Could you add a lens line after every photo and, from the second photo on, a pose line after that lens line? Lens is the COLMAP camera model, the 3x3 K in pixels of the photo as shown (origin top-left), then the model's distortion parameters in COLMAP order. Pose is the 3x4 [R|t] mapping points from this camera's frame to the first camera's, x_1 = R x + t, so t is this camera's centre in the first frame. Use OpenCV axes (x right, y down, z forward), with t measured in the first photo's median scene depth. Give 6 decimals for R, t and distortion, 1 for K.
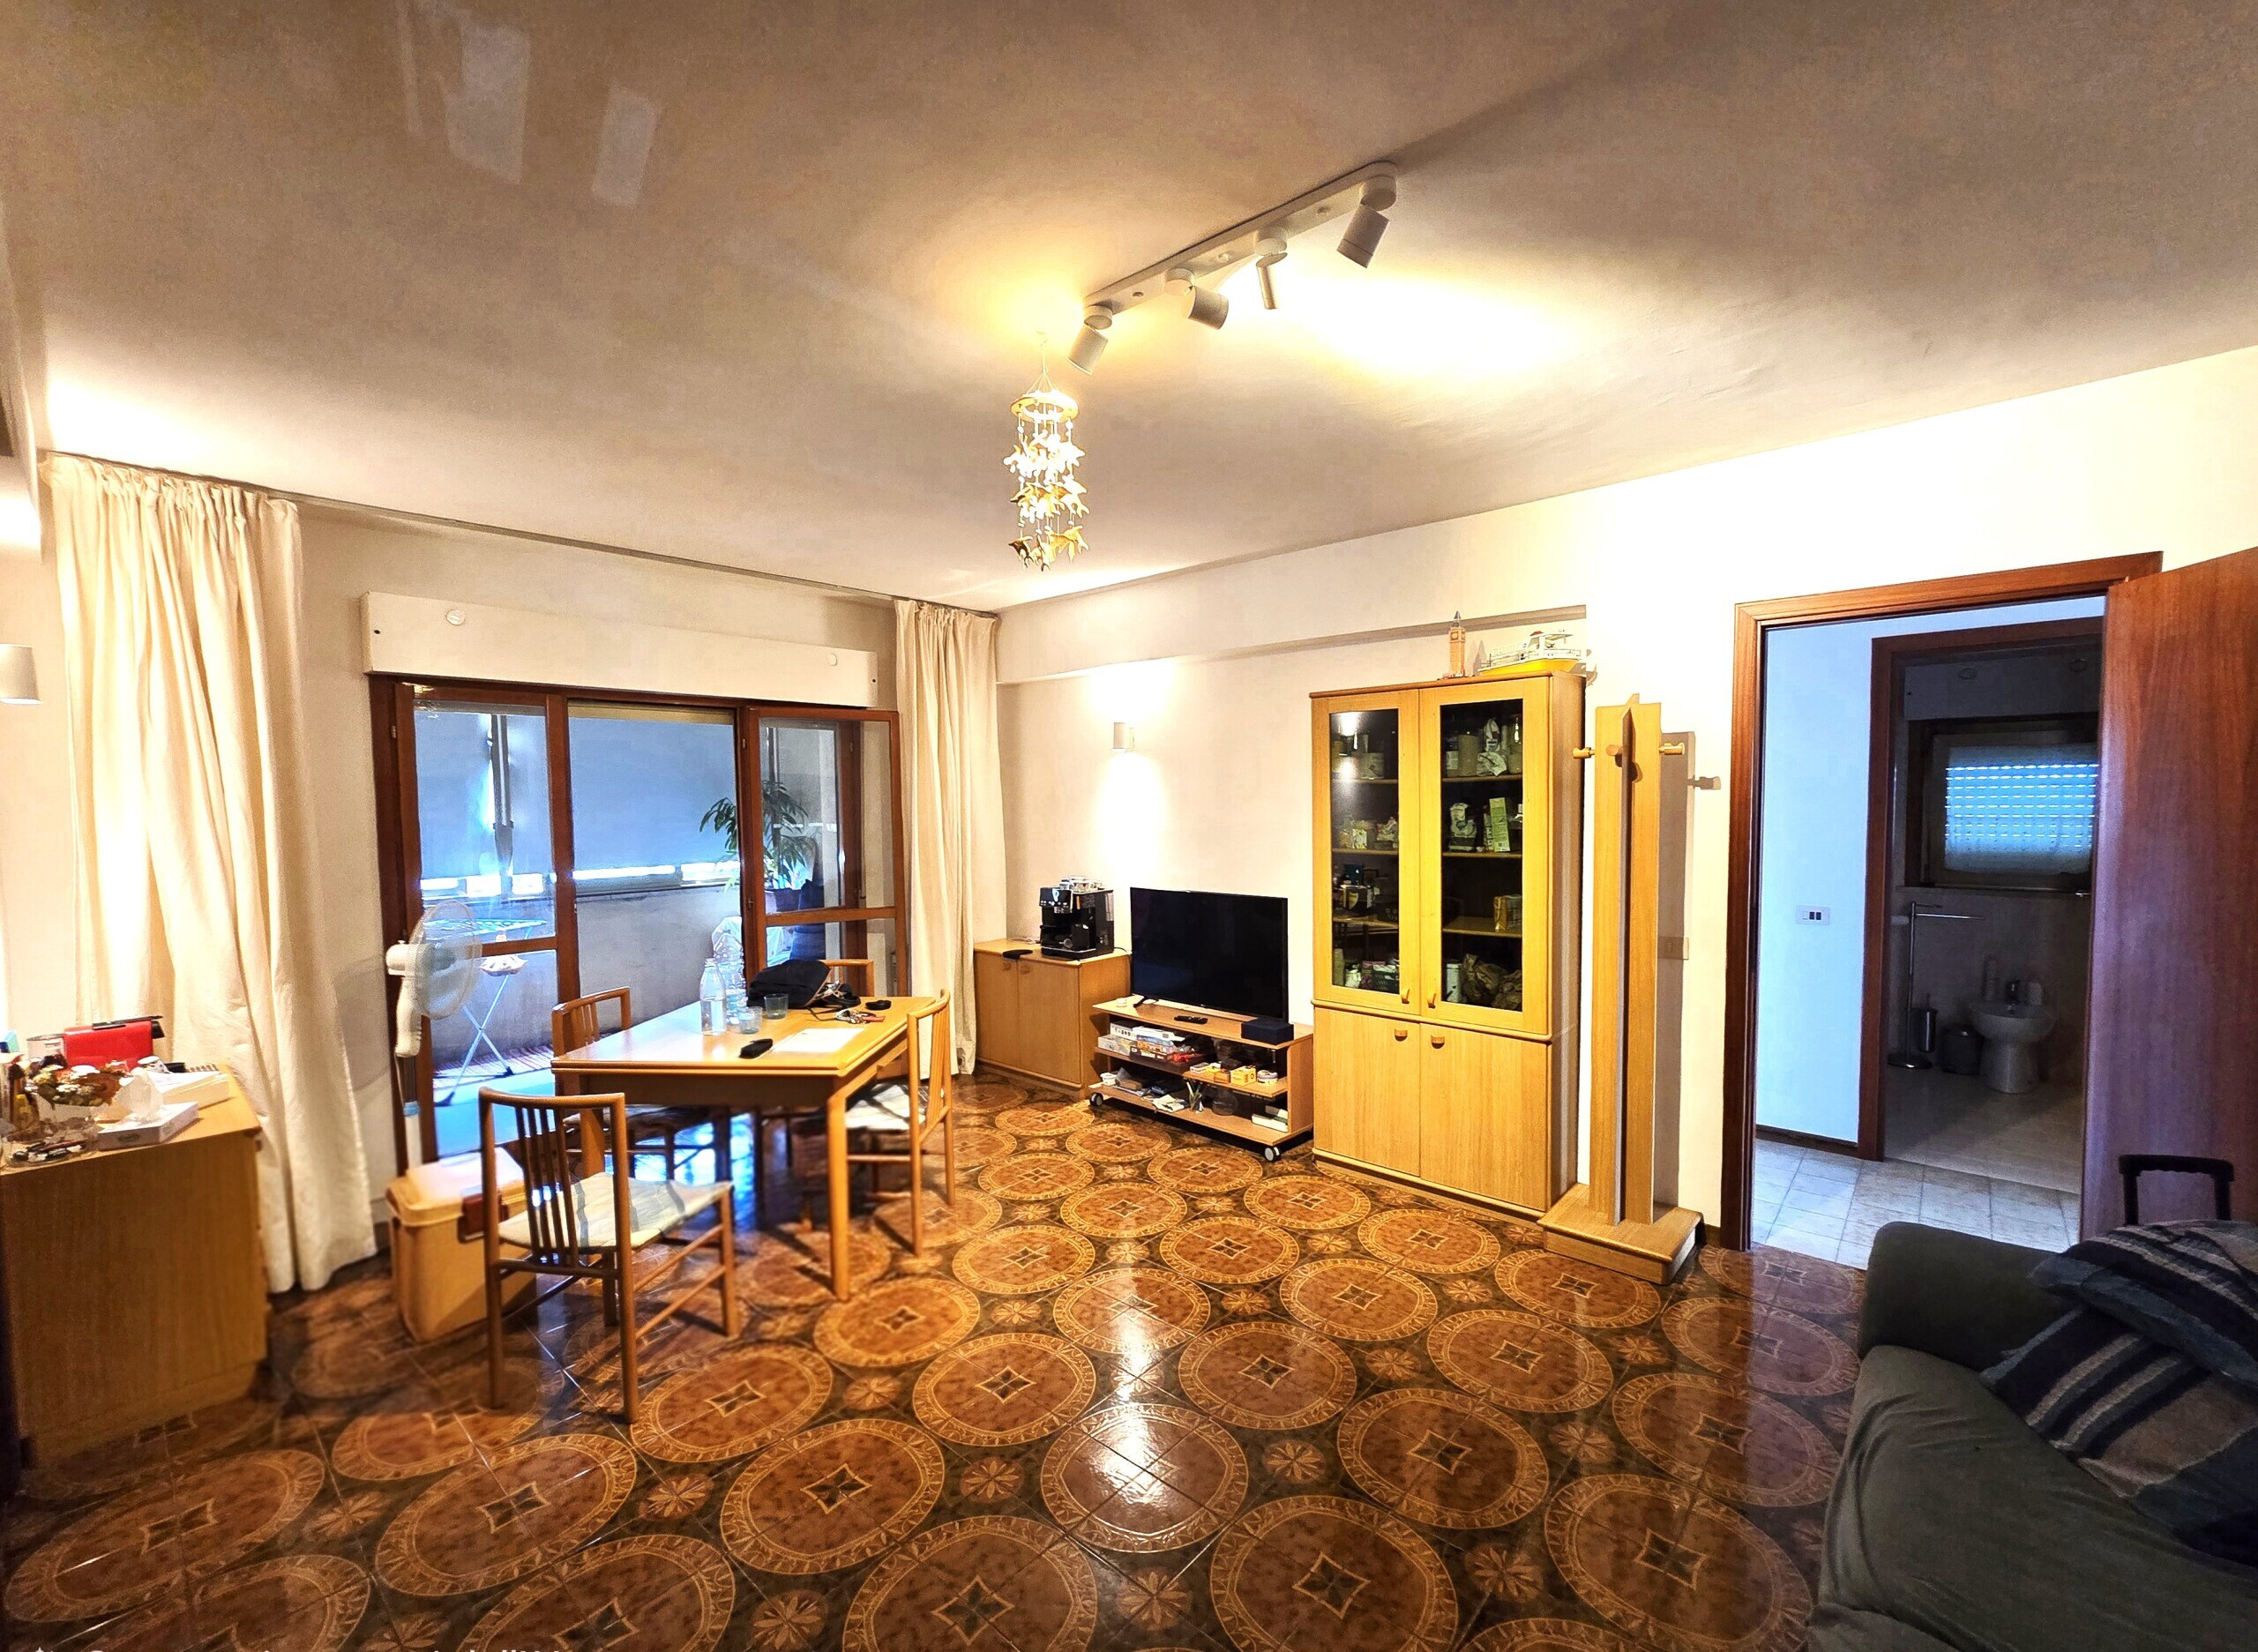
lens RADIAL K [[940.3, 0, 1142.0], [0, 940.3, 835.5], [0, 0, 1]] dist [-0.004593, 0.000637]
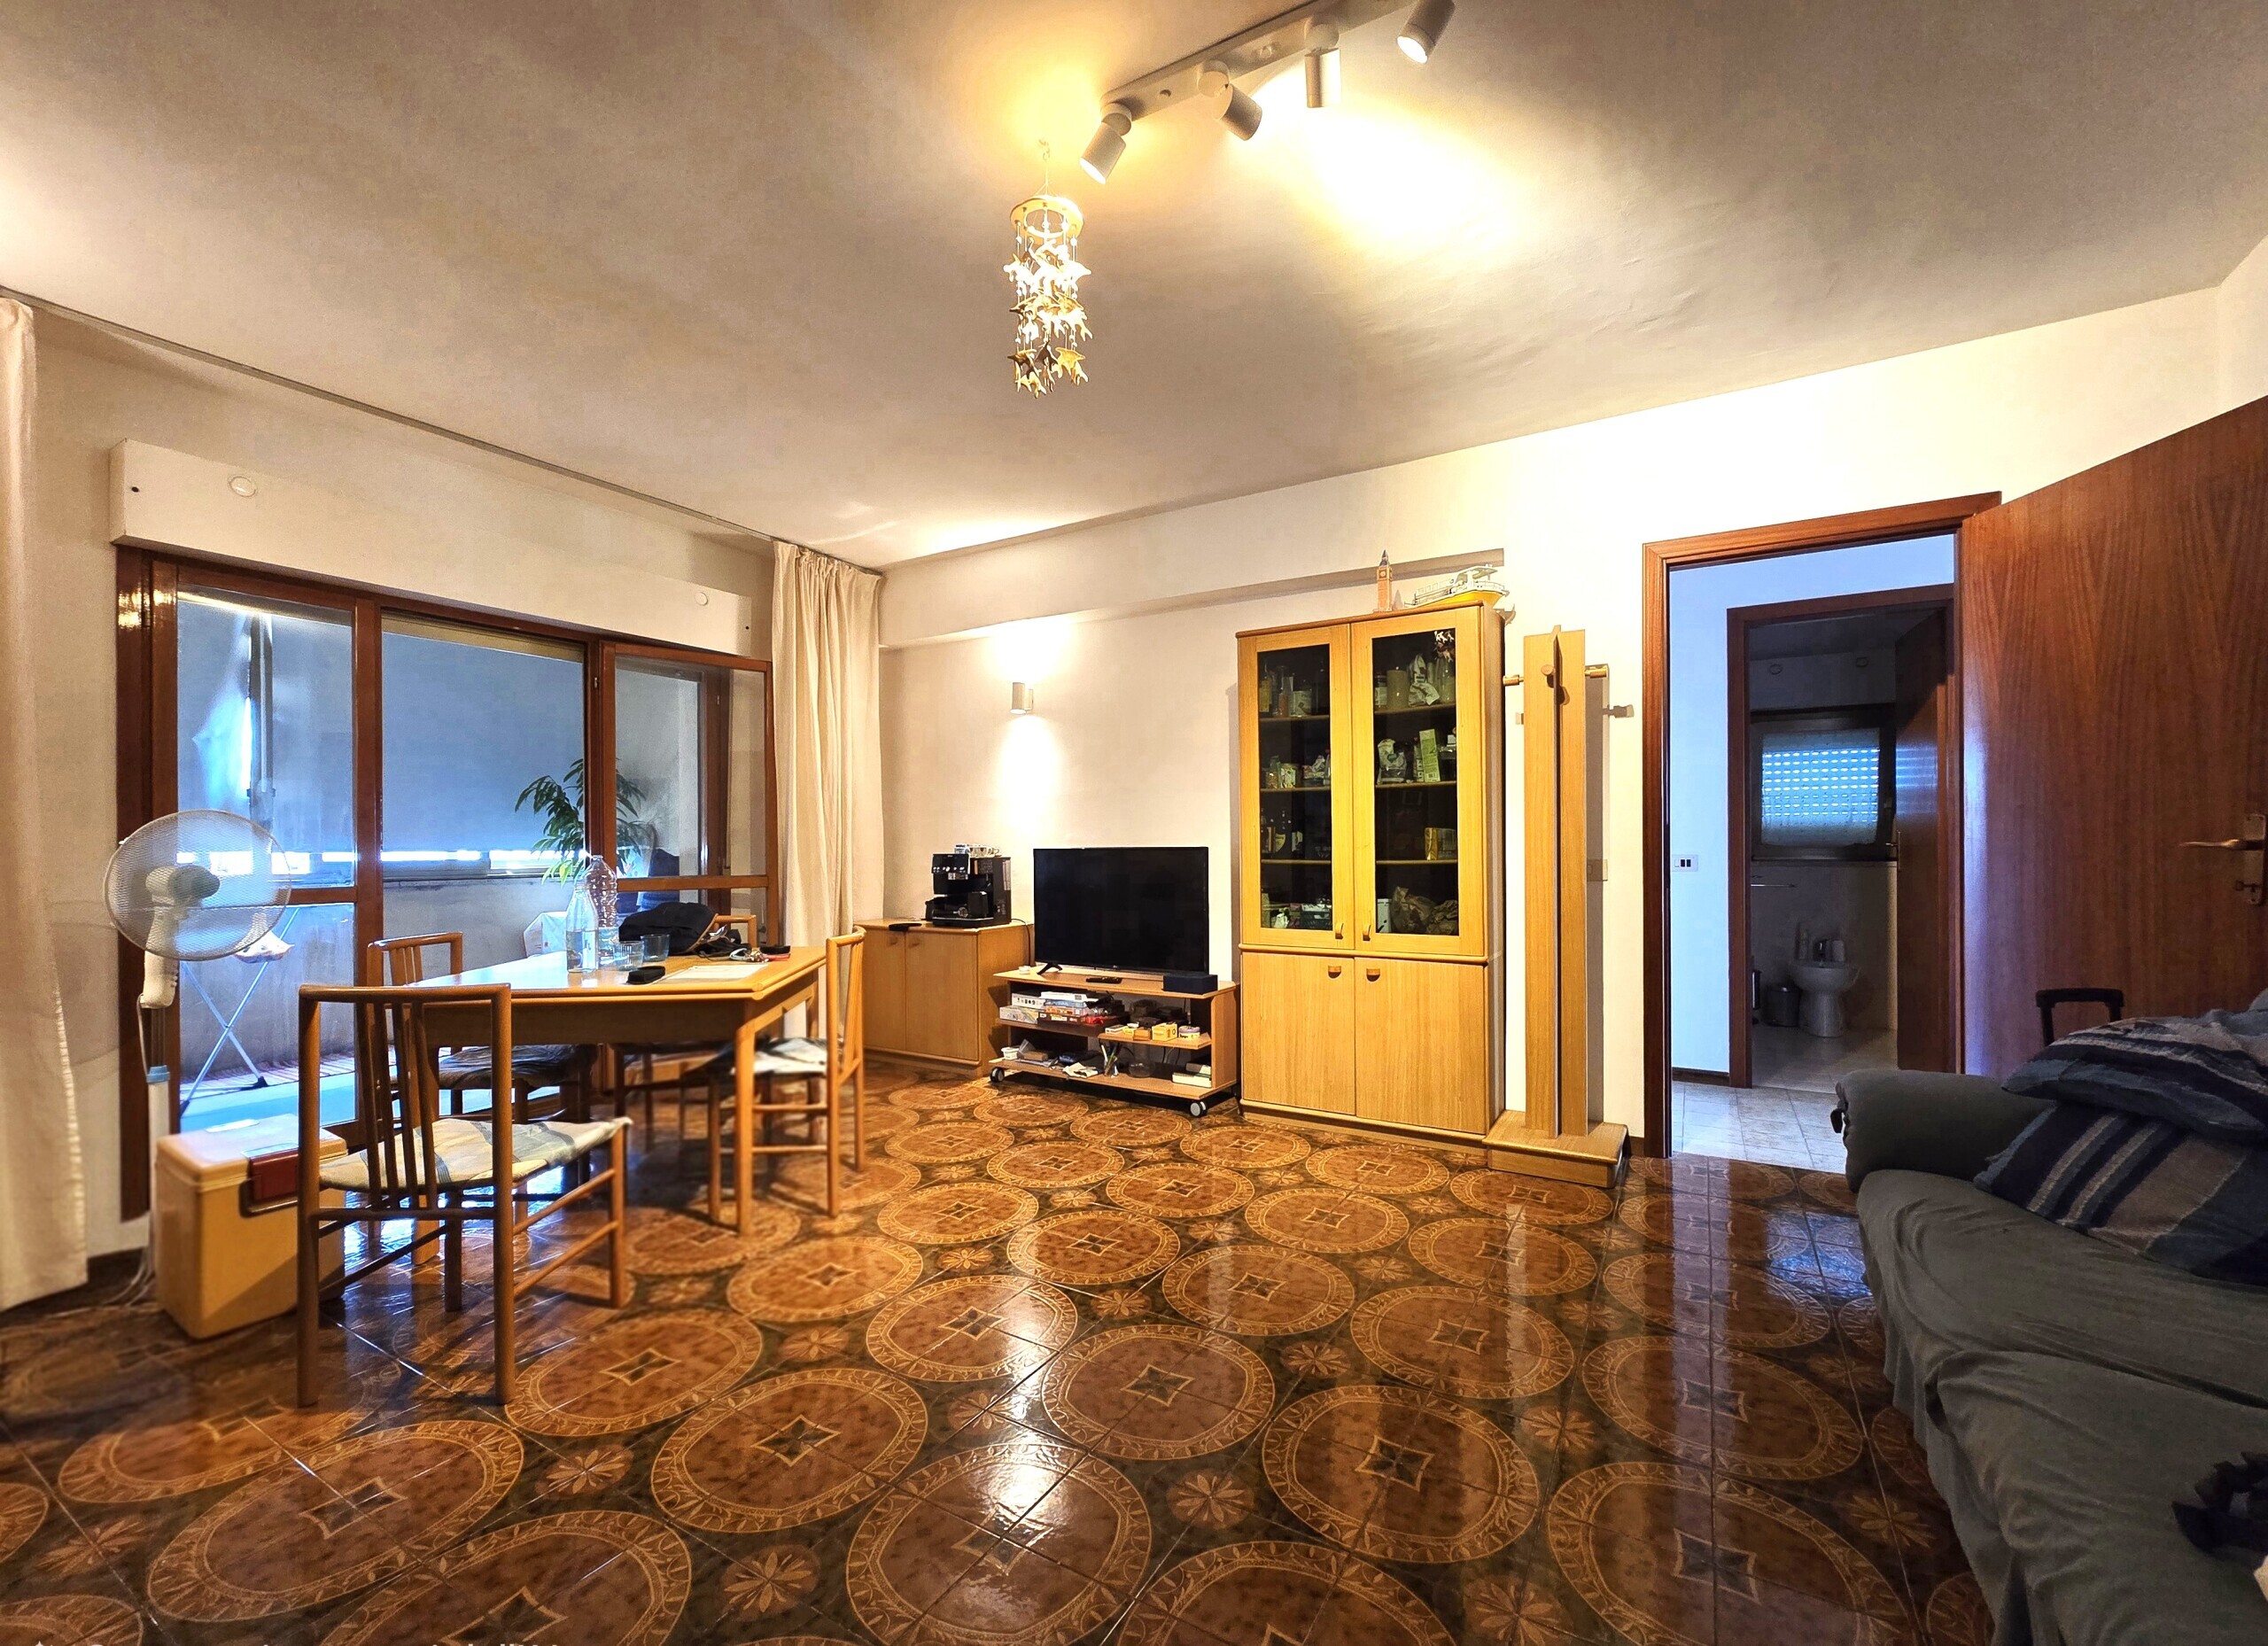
lens RADIAL K [[934.8, 0, 1137.6], [0, 934.8, 843.5], [0, 0, 1]] dist [-0.003838, -0.000951]
pose [[0.982187, 0.009186, 0.187683, -0.125106], [0.000668, 0.998627, -0.052372, 0.142519], [-0.187907, 0.051565, 0.980832, 0.075236]]
